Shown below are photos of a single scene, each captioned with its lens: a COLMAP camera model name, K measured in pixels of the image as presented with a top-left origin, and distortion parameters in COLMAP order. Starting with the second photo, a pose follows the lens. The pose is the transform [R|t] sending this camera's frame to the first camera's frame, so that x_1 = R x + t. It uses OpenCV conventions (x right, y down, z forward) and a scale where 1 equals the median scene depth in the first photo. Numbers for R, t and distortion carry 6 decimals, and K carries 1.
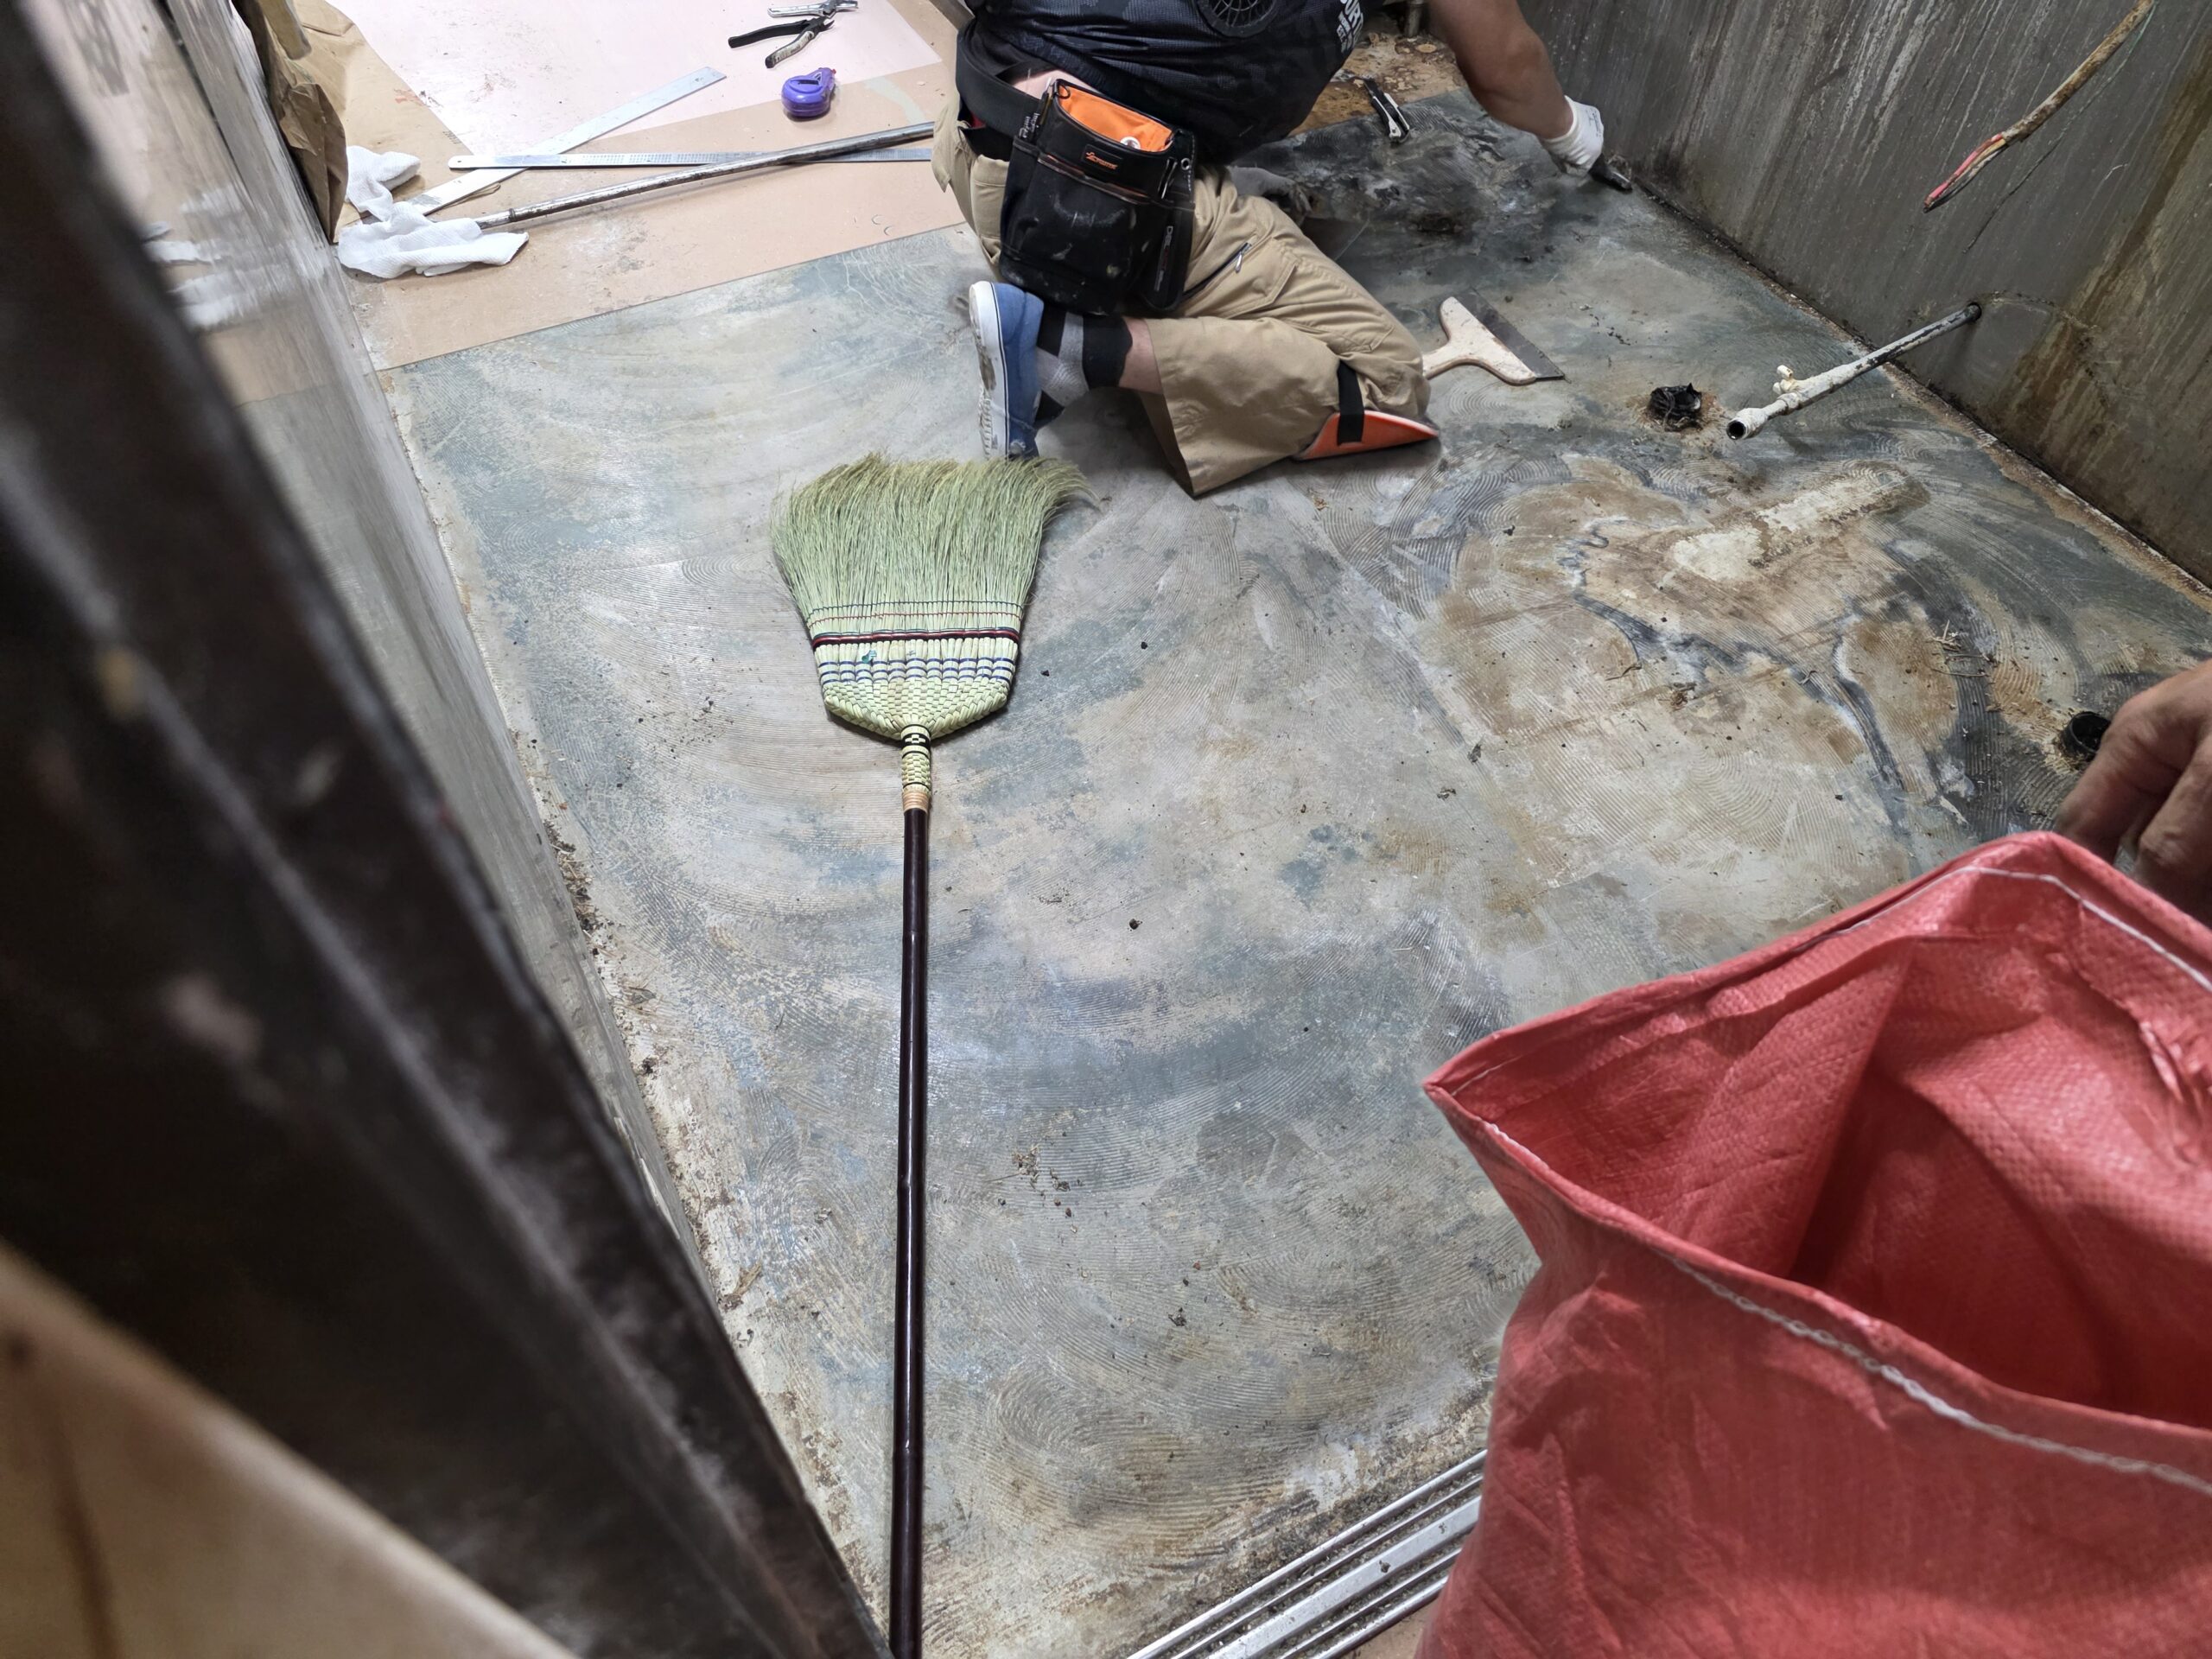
lens RADIAL K [[1505.1, 0, 1102.7], [0, 1505.1, 815.2], [0, 0, 1]] dist [0.029368, -0.024460]
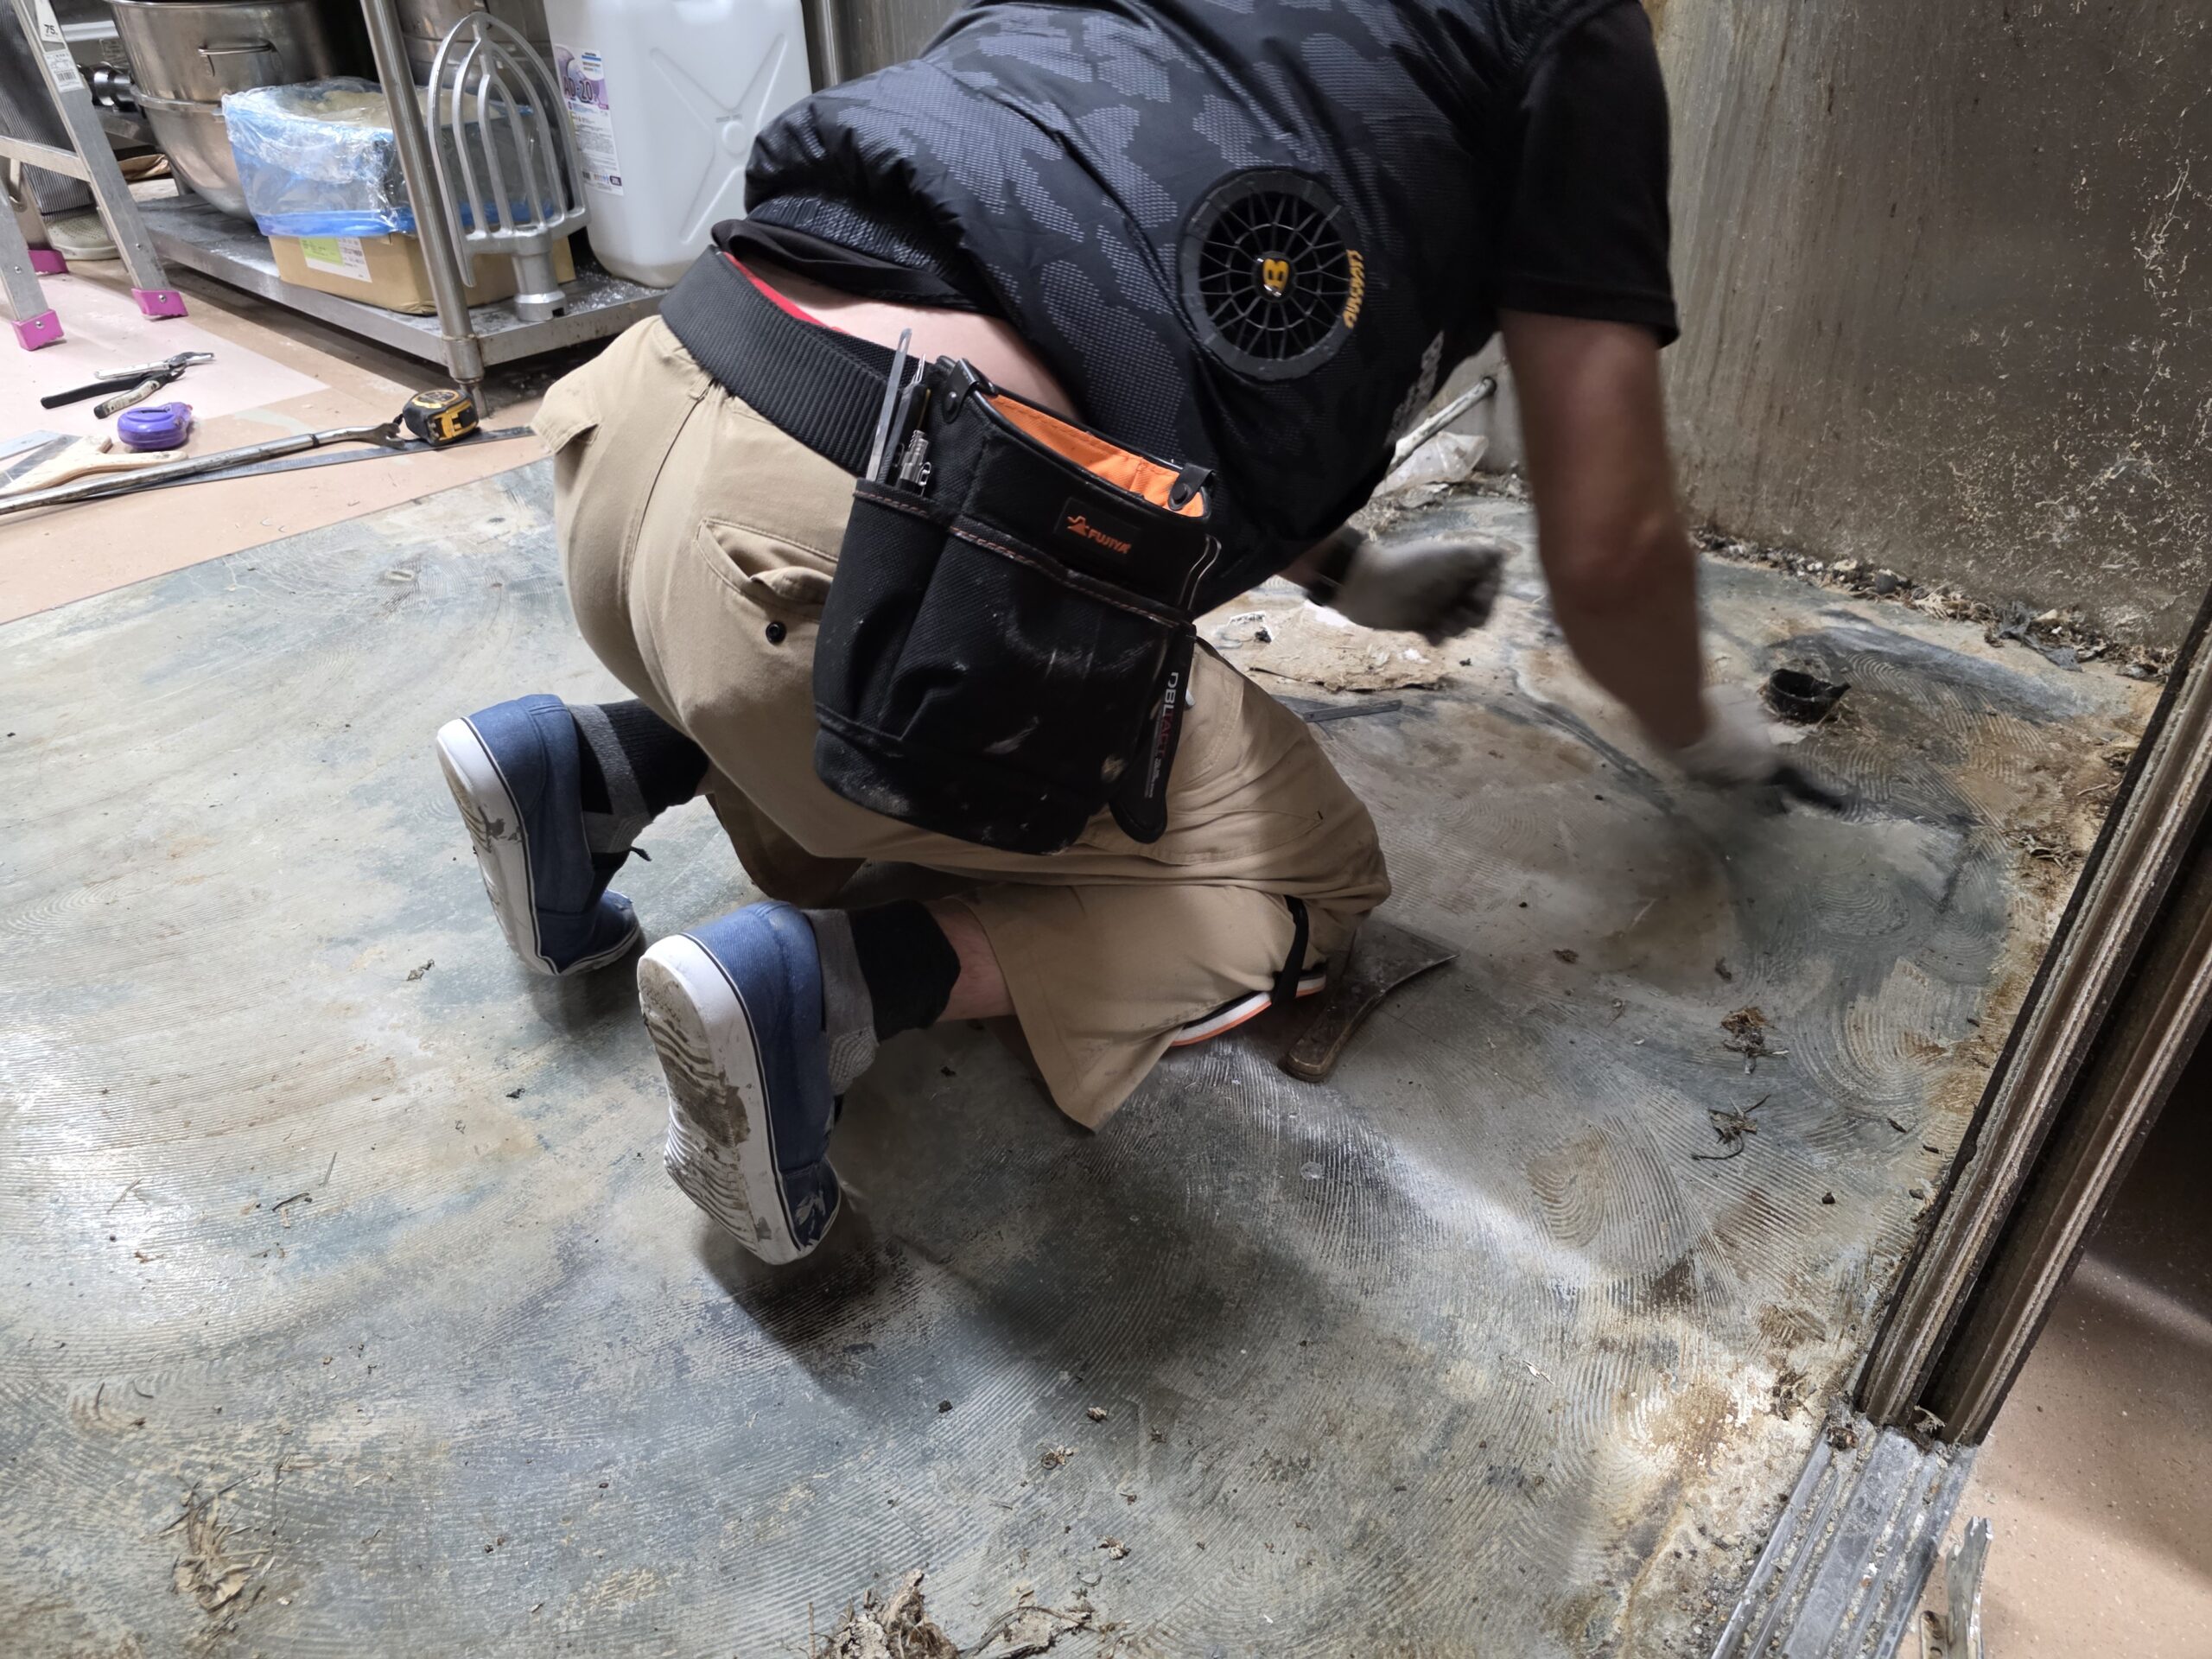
lens RADIAL K [[1505.1, 0, 1138.1], [0, 1505.1, 810.1], [0, 0, 1]] dist [0.029368, -0.024460]
pose [[0.919583, -0.220292, 0.325328, -0.024050], [0.307130, 0.919442, -0.245556, 0.099118], [-0.245026, 0.325727, 0.913162, 0.242099]]
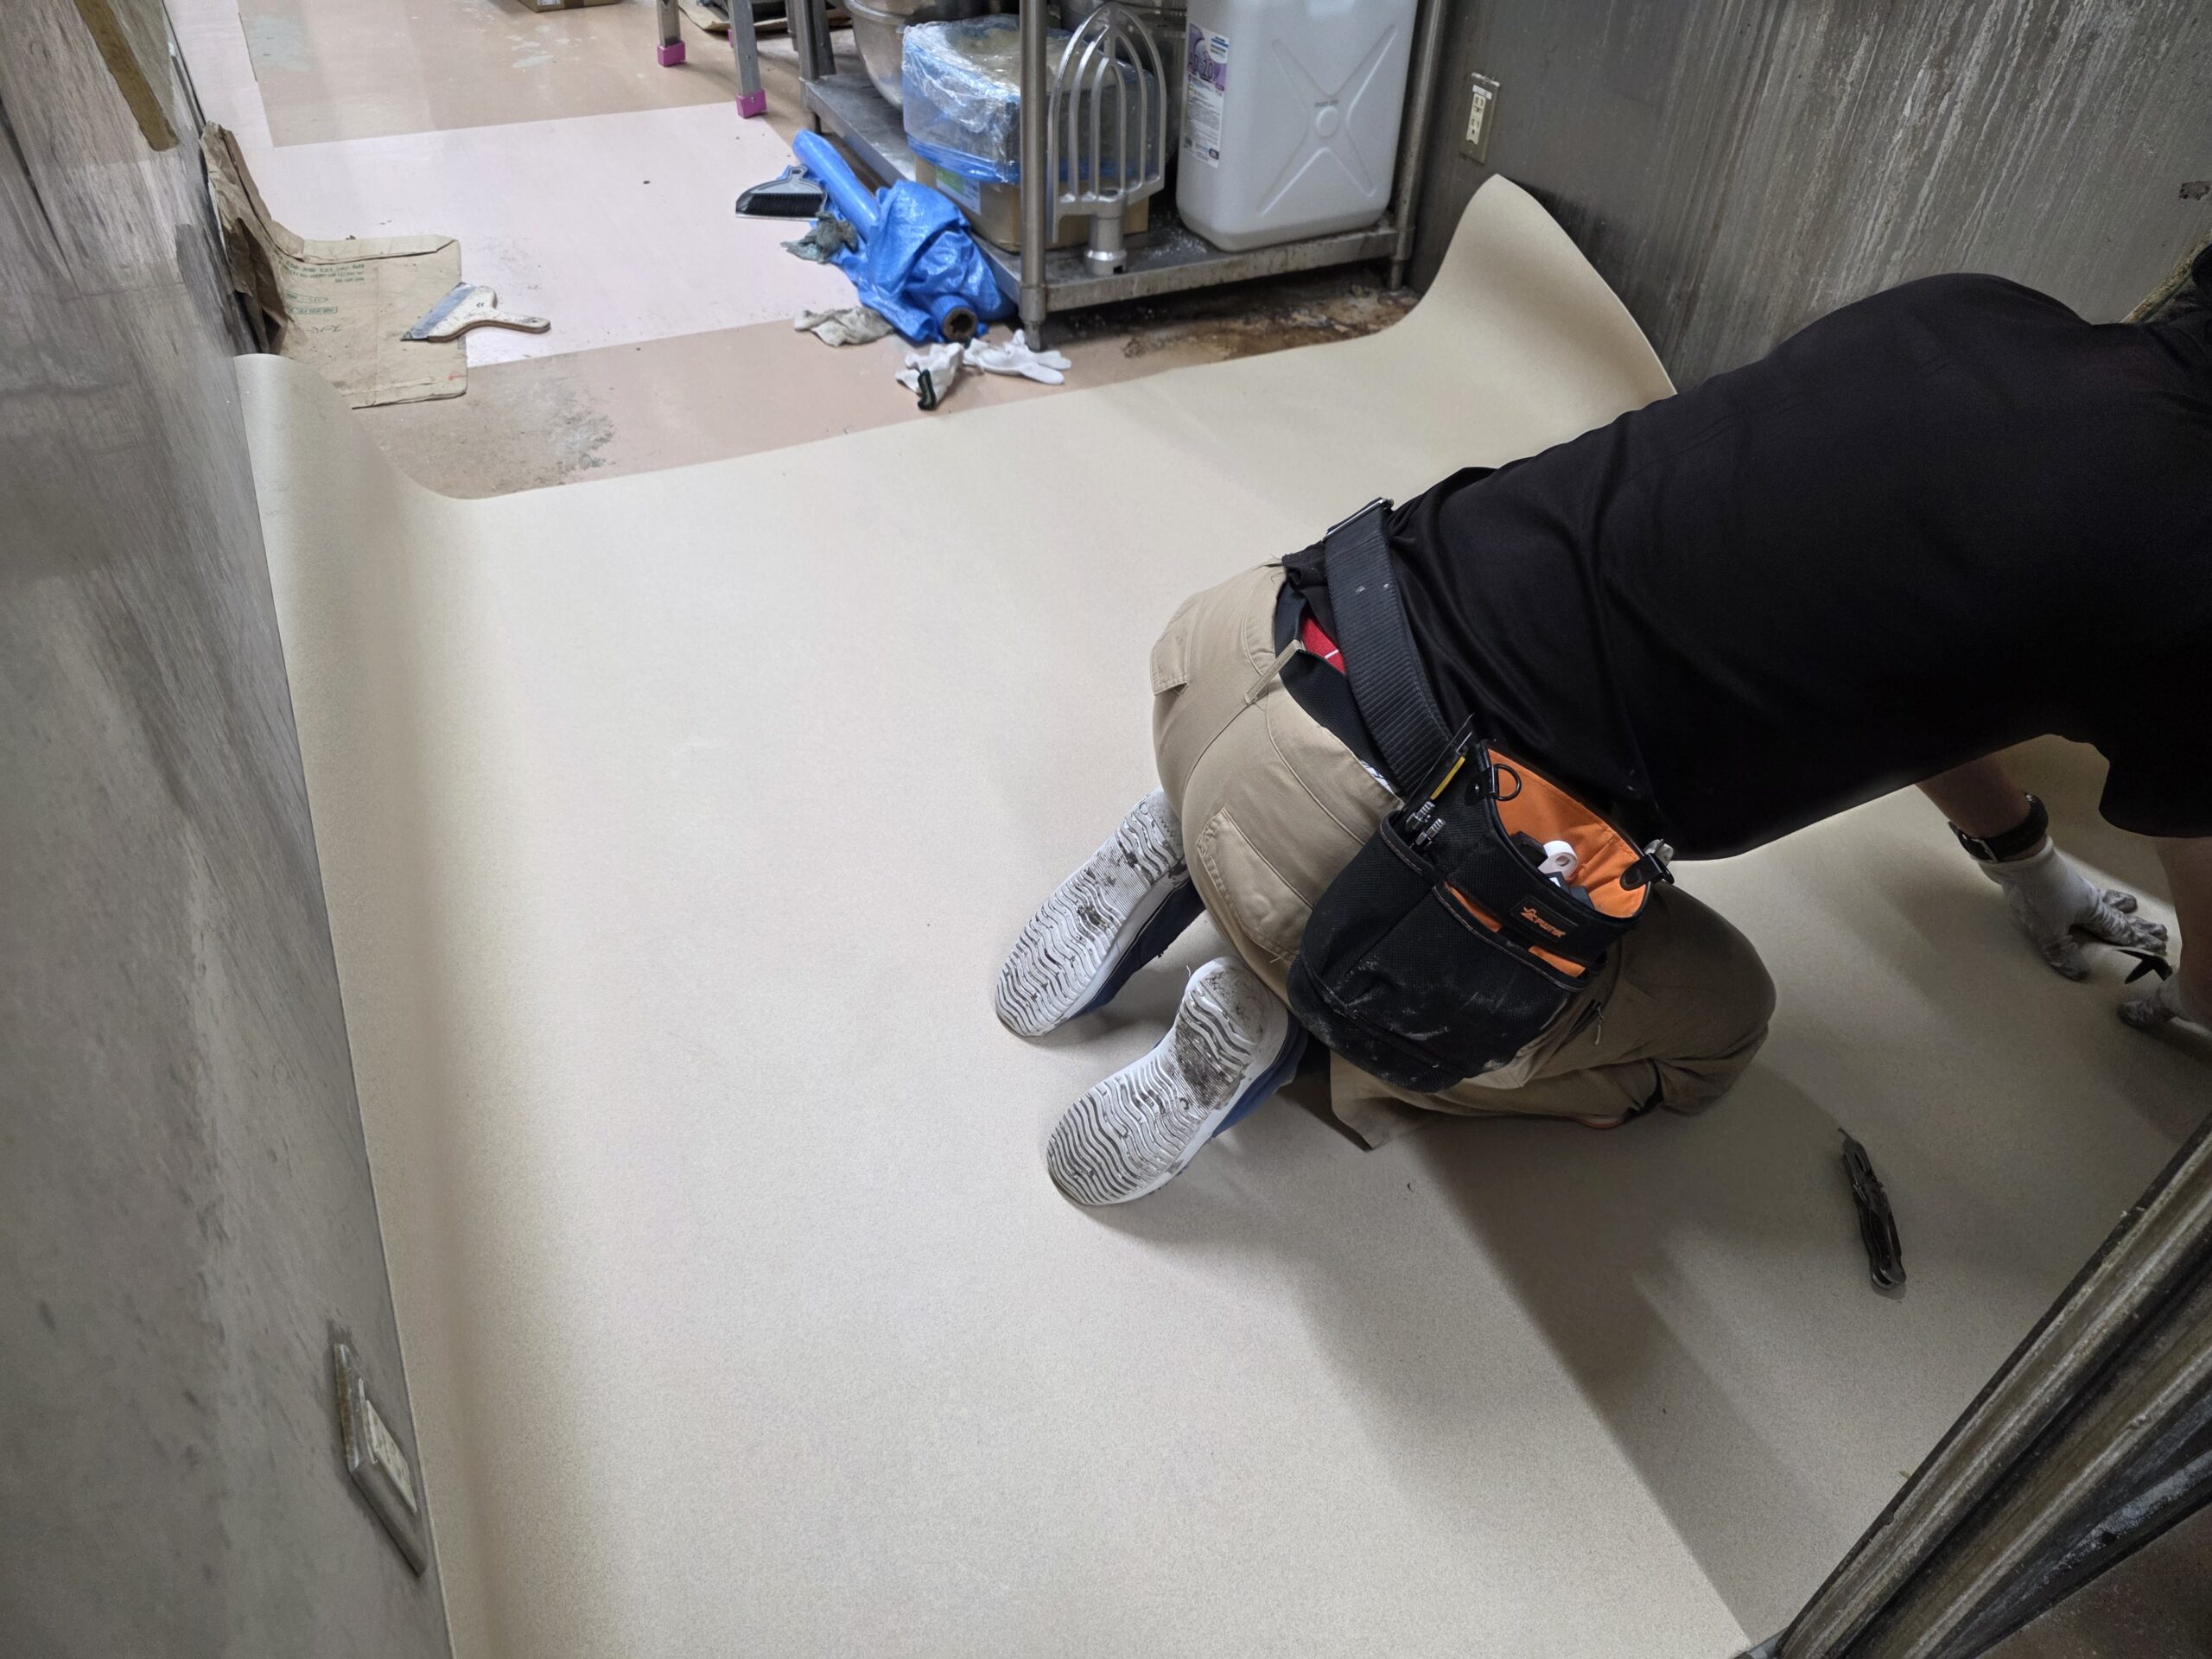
lens RADIAL K [[1505.1, 0, 1118.8], [0, 1505.1, 830.5], [0, 0, 1]] dist [0.029368, -0.024460]
pose [[0.999514, 0.030874, 0.004295, 0.035485], [-0.029685, 0.984819, -0.171028, 0.030573], [-0.009511, 0.170817, 0.985257, 0.087238]]
